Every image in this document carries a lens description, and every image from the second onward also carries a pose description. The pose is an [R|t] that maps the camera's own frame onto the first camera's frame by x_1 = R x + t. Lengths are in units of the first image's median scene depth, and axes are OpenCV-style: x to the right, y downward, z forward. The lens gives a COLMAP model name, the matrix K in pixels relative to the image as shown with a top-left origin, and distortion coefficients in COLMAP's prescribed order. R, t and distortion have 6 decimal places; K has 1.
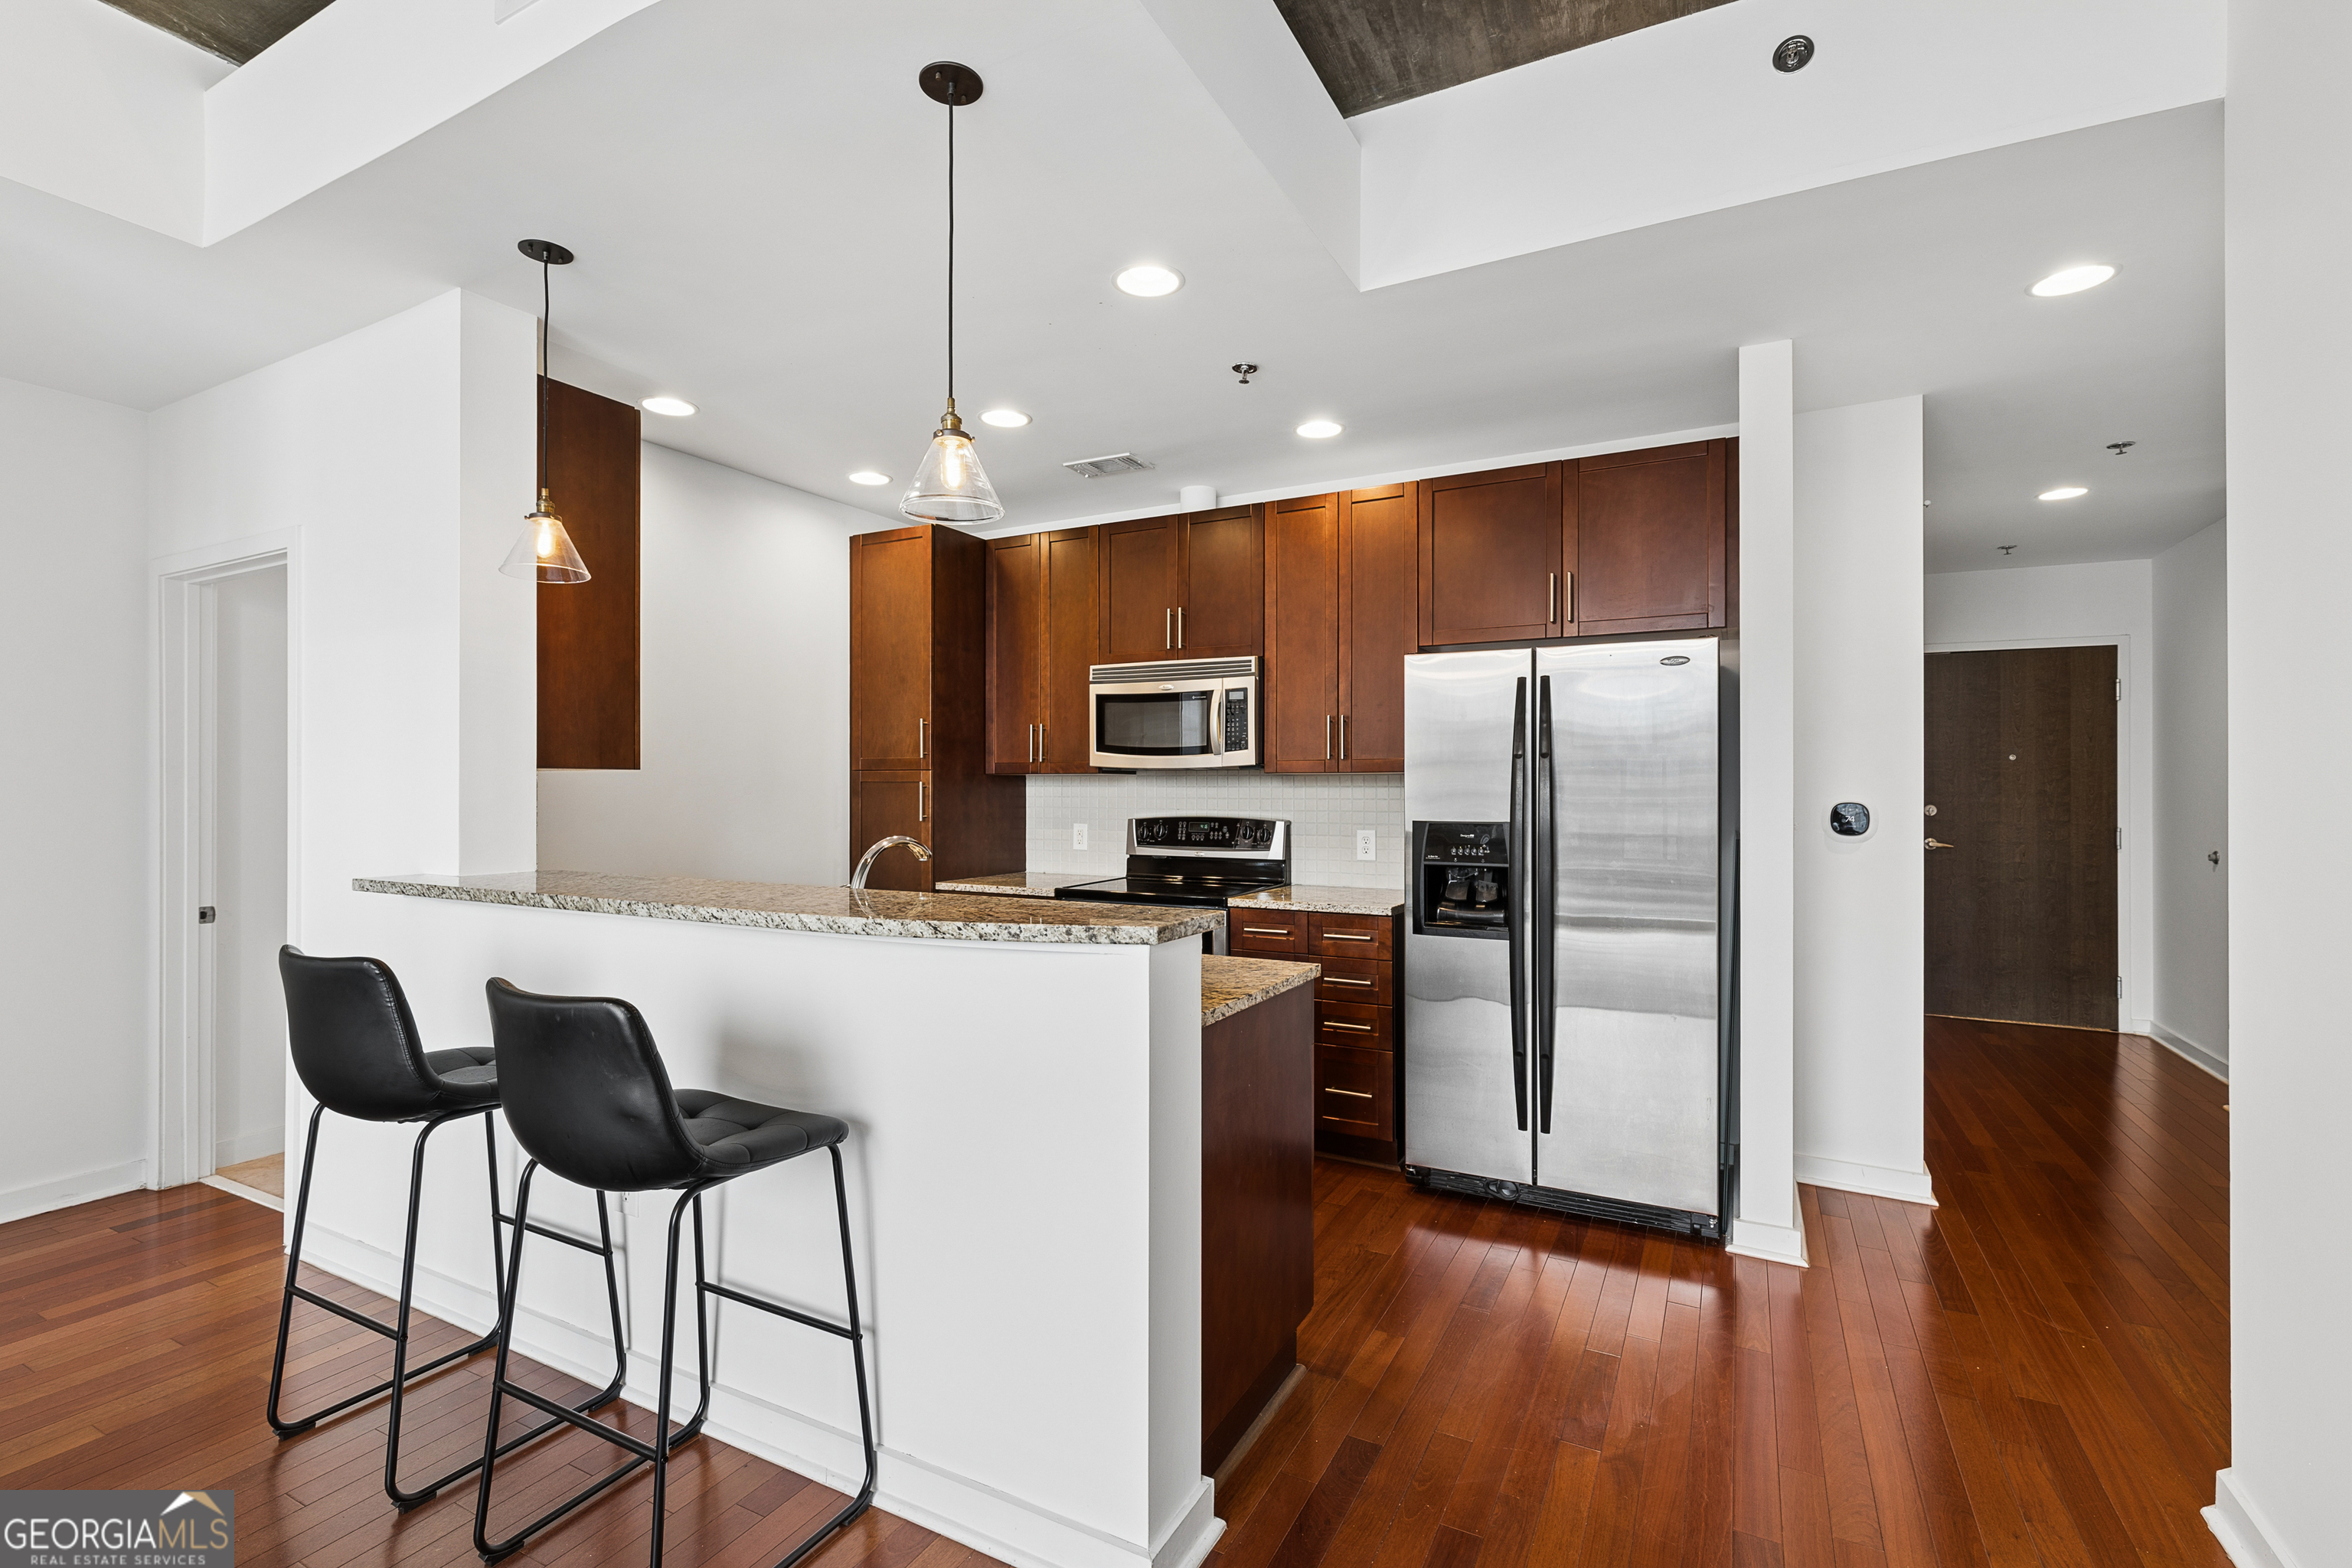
lens RADIAL K [[1053.3, 0, 1168.0], [0, 1053.3, 783.3], [0, 0, 1]] dist [0.006022, -0.000521]
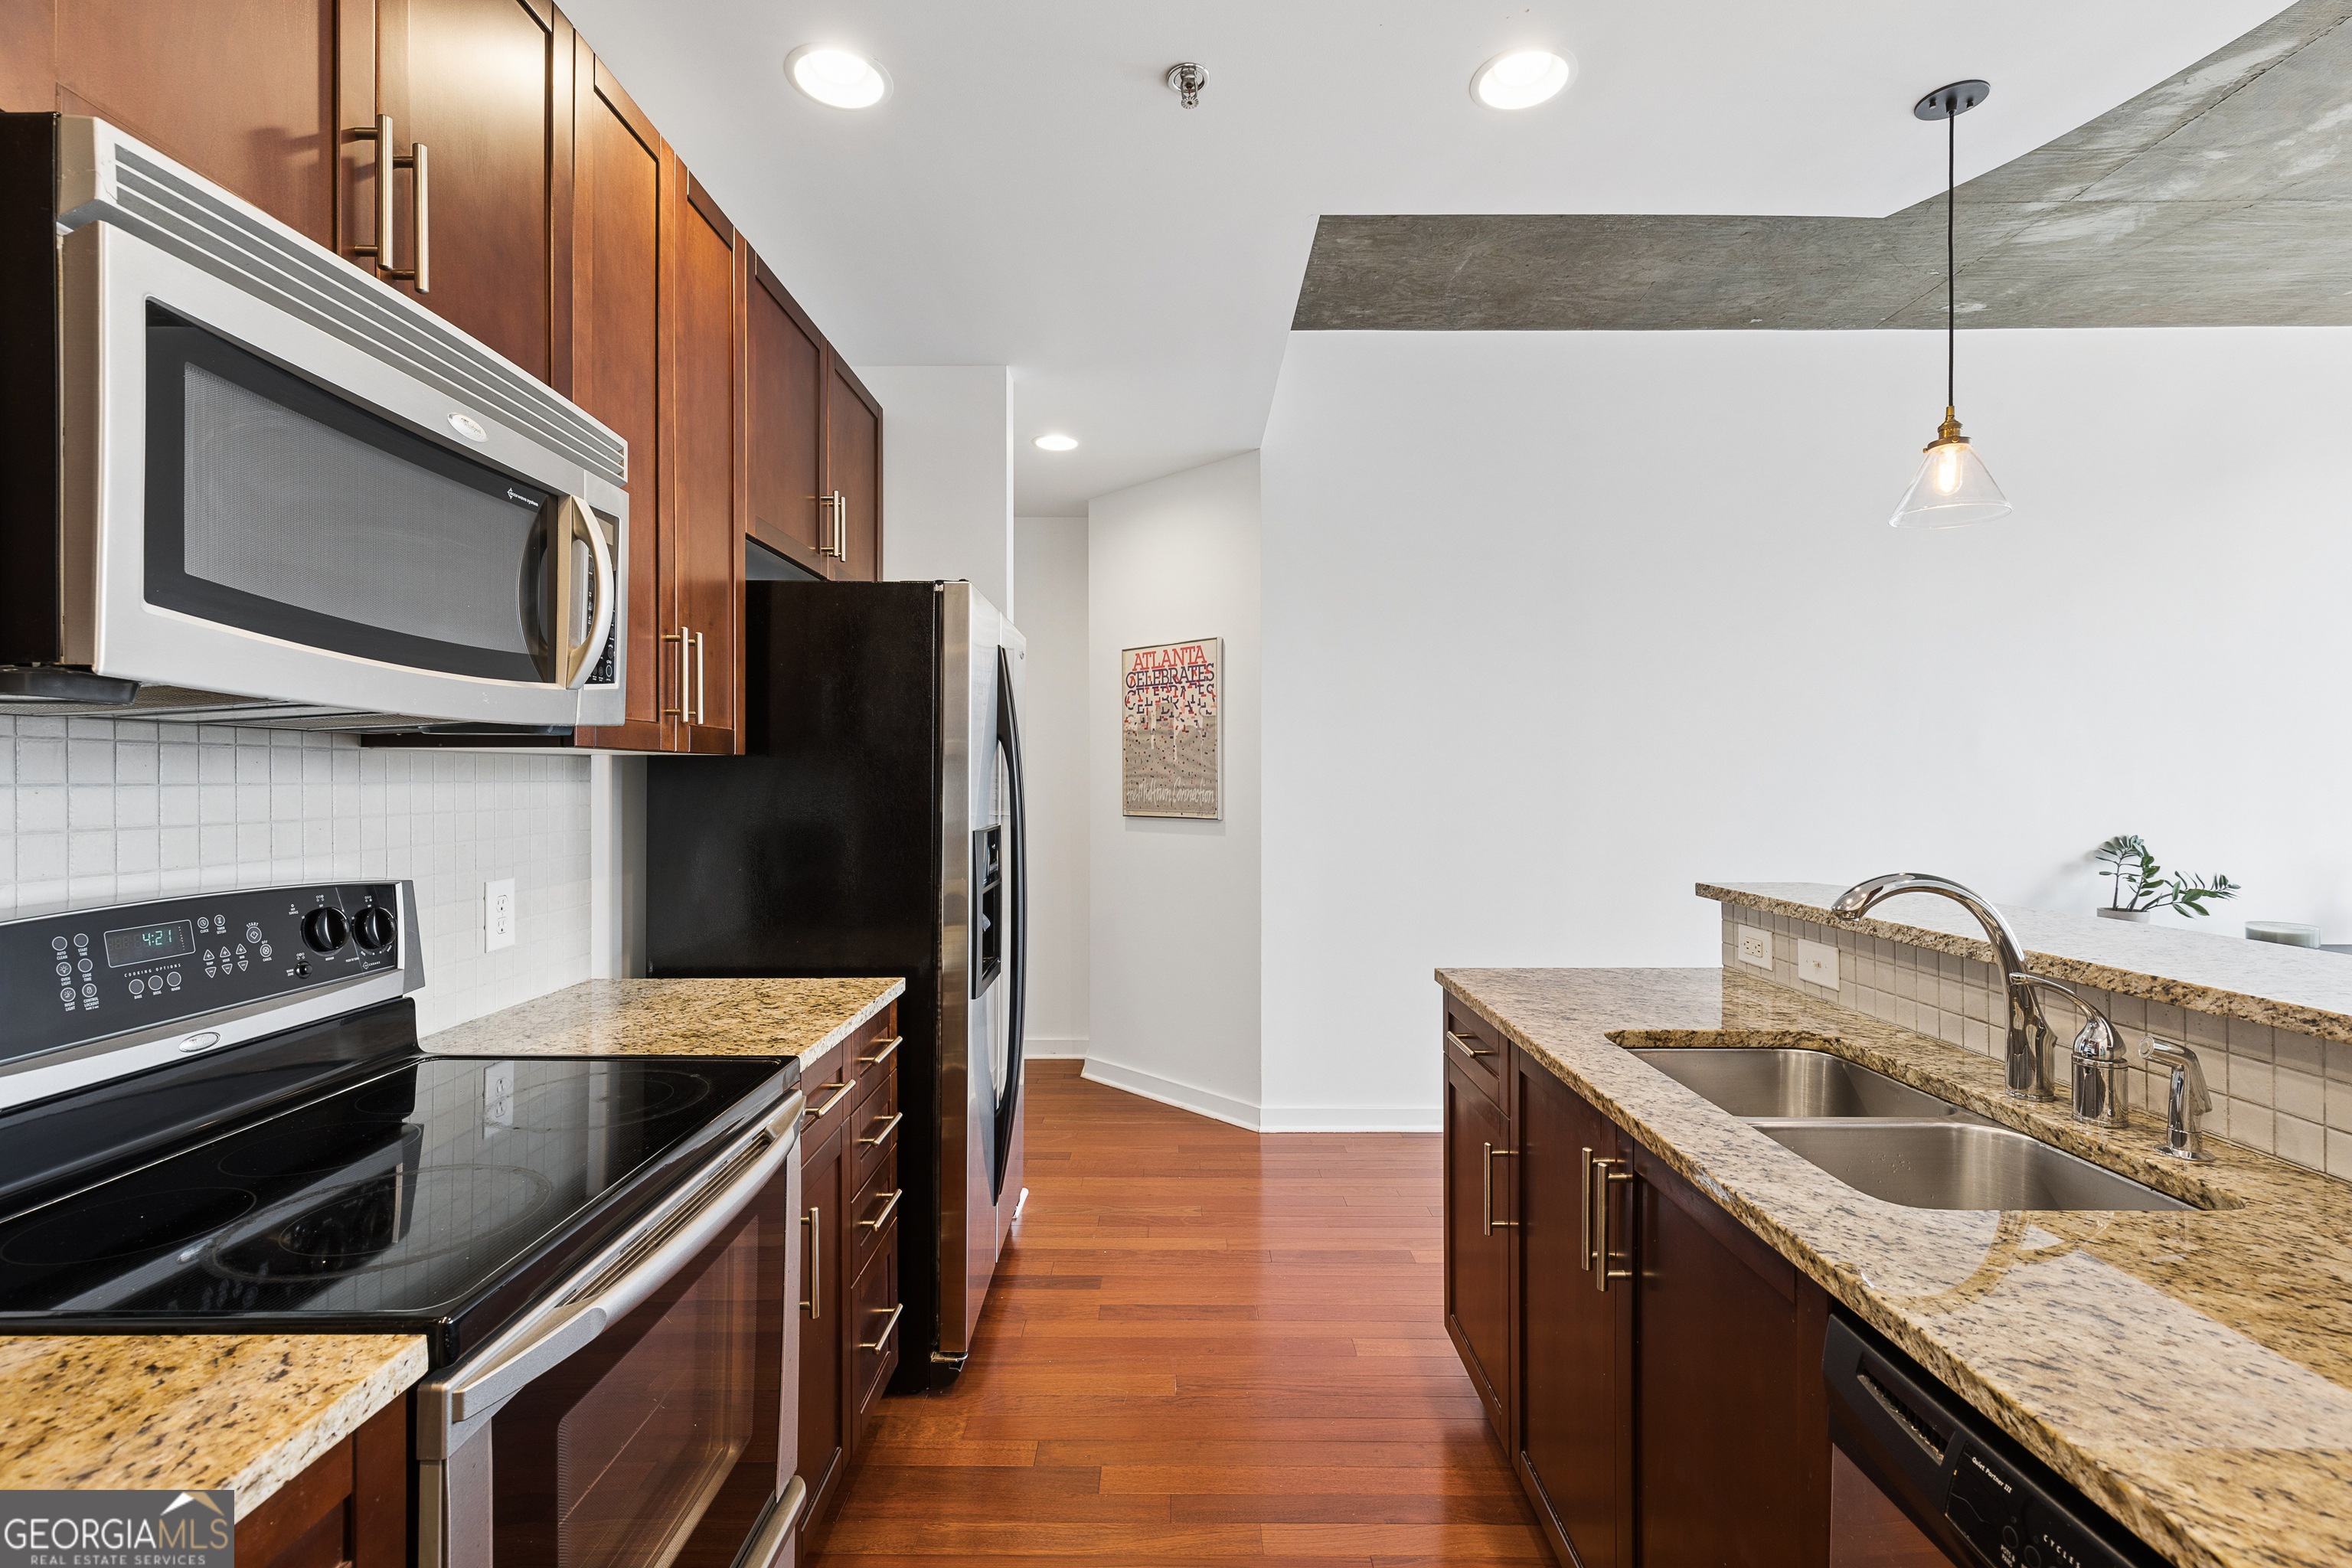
lens RADIAL K [[1053.3, 0, 1176.4], [0, 1053.3, 776.6], [0, 0, 1]] dist [0.006022, -0.000521]
pose [[-0.477985, -0.000916, 0.878367, -0.342843], [-0.004089, 0.999991, -0.001182, 0.000627], [-0.878358, -0.004157, -0.477985, 0.987527]]
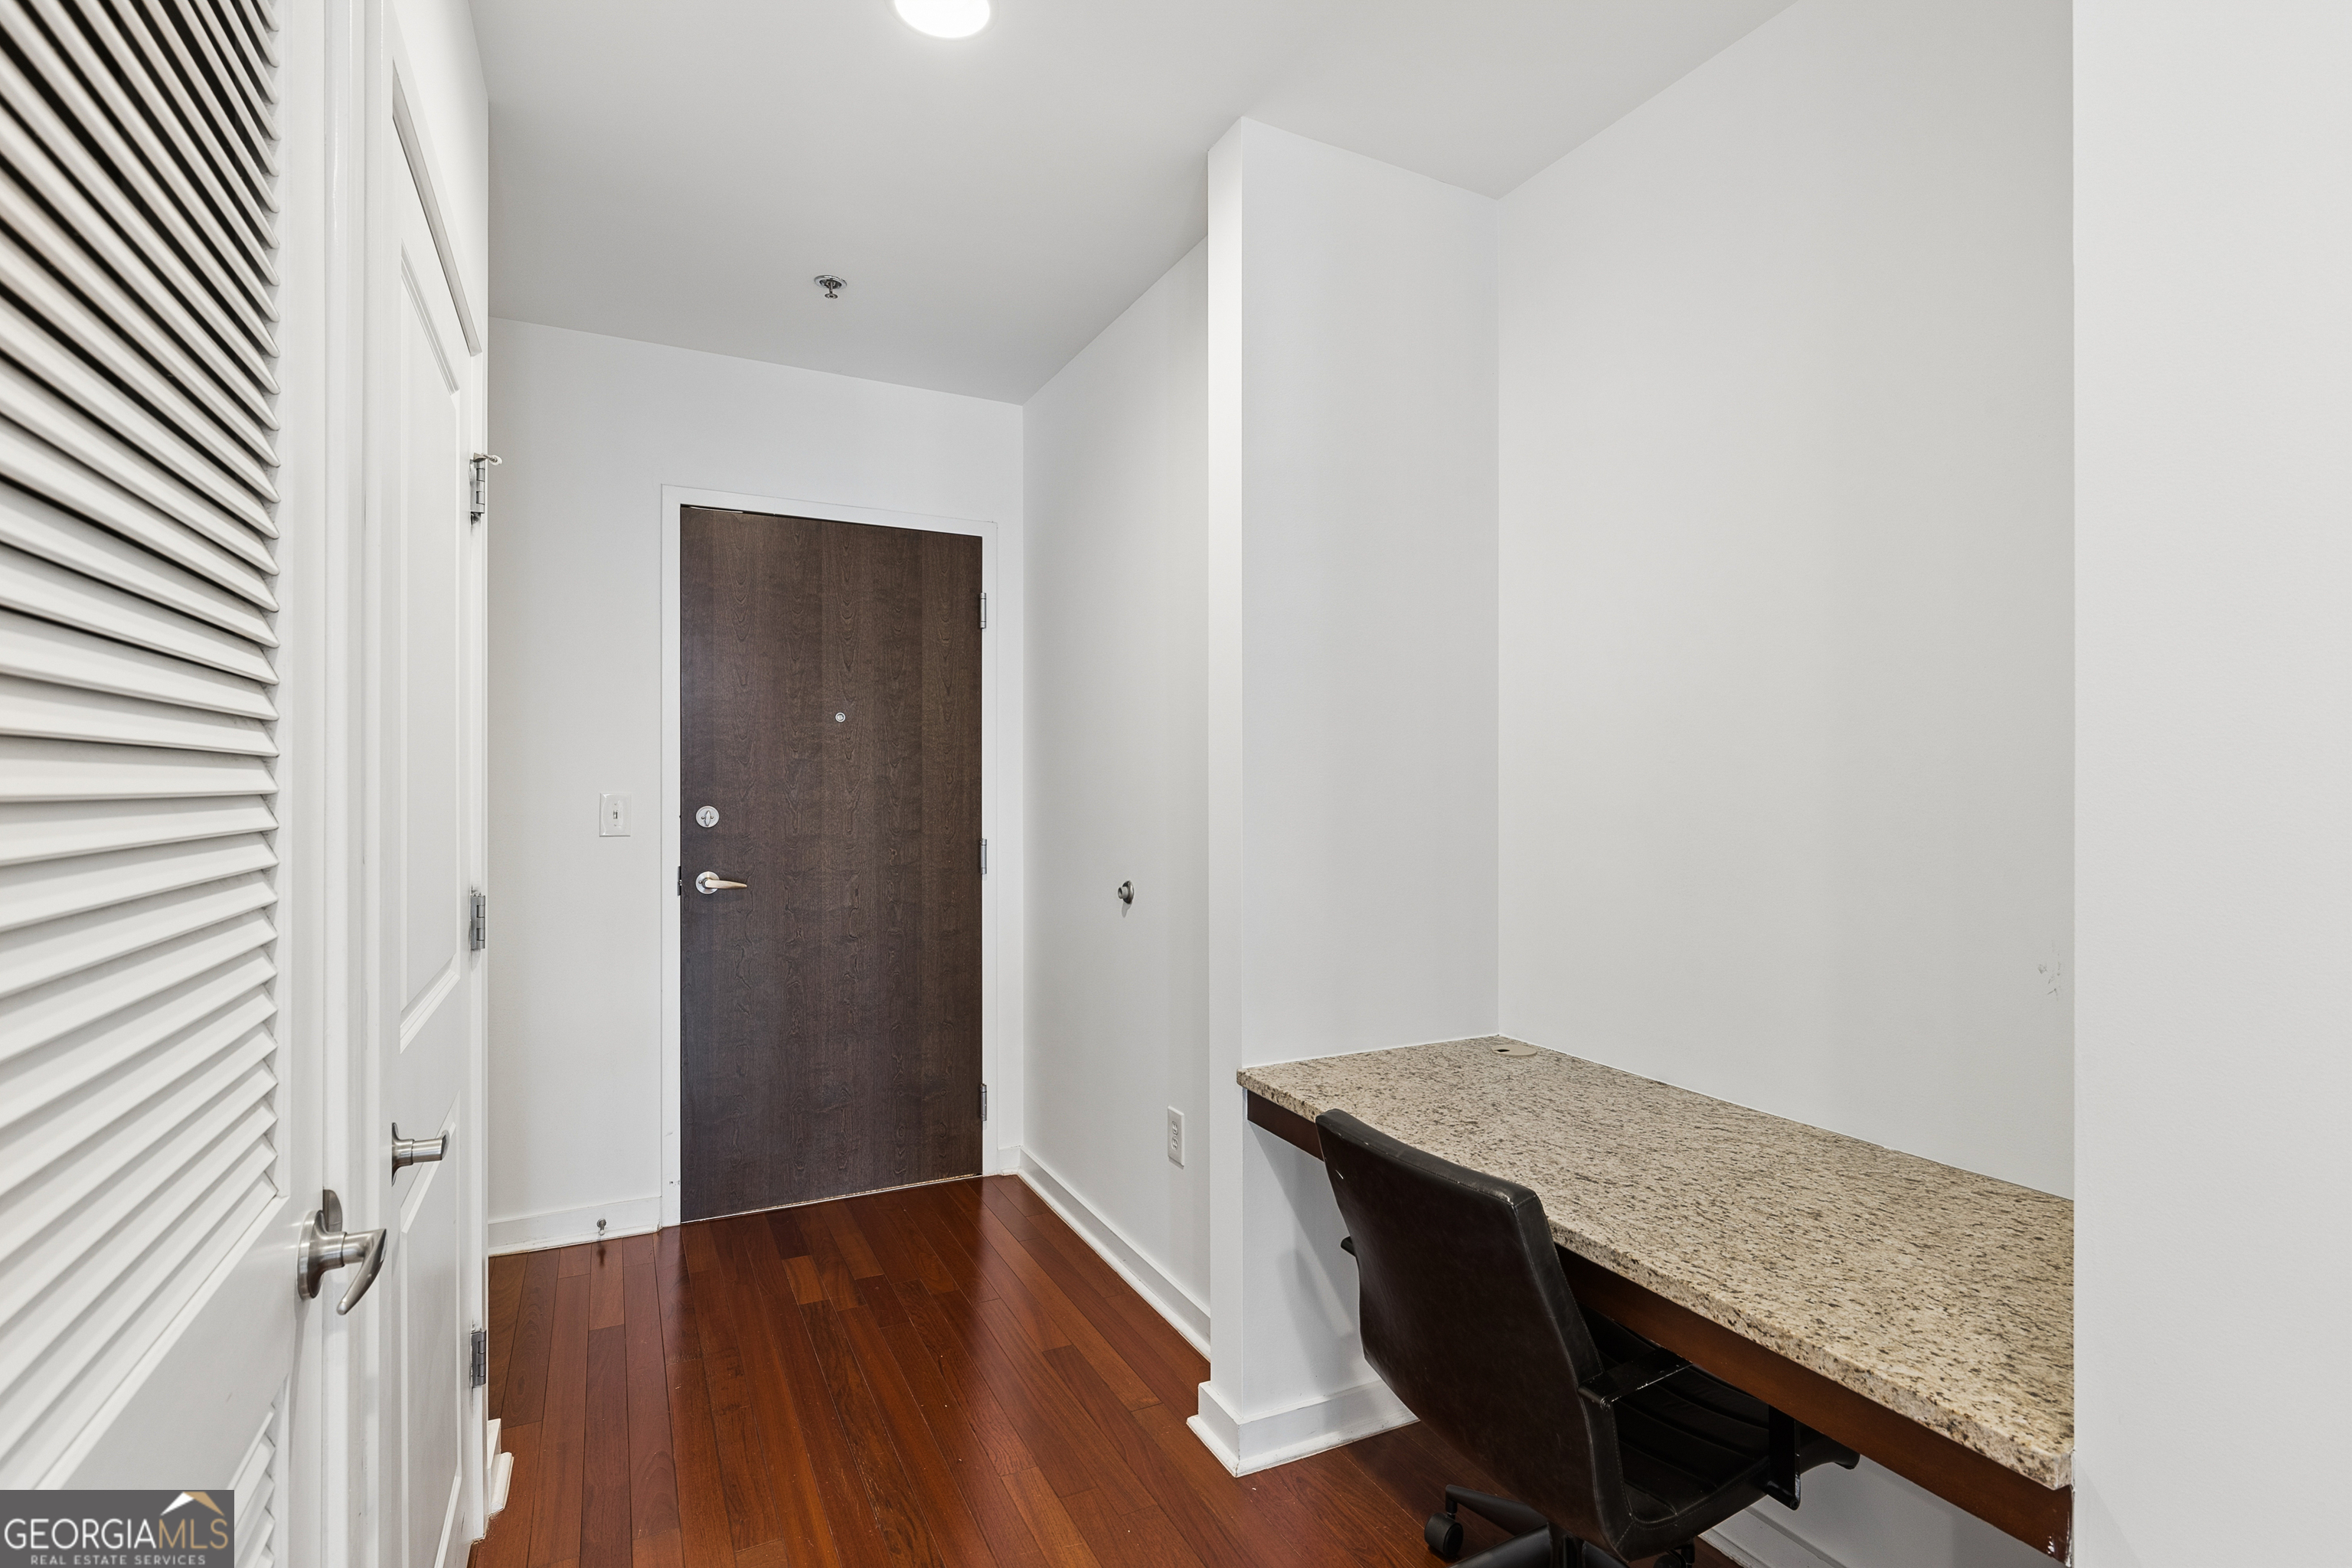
lens RADIAL K [[1117.8, 0, 1188.6], [0, 1117.8, 784.9], [0, 0, 1]] dist [0.000843, 0.001234]
pose [[0.567582, -0.004405, 0.823305, 0.597092], [-0.001454, 0.999979, 0.006353, 0.009733], [-0.823316, -0.004802, 0.567563, 0.735013]]
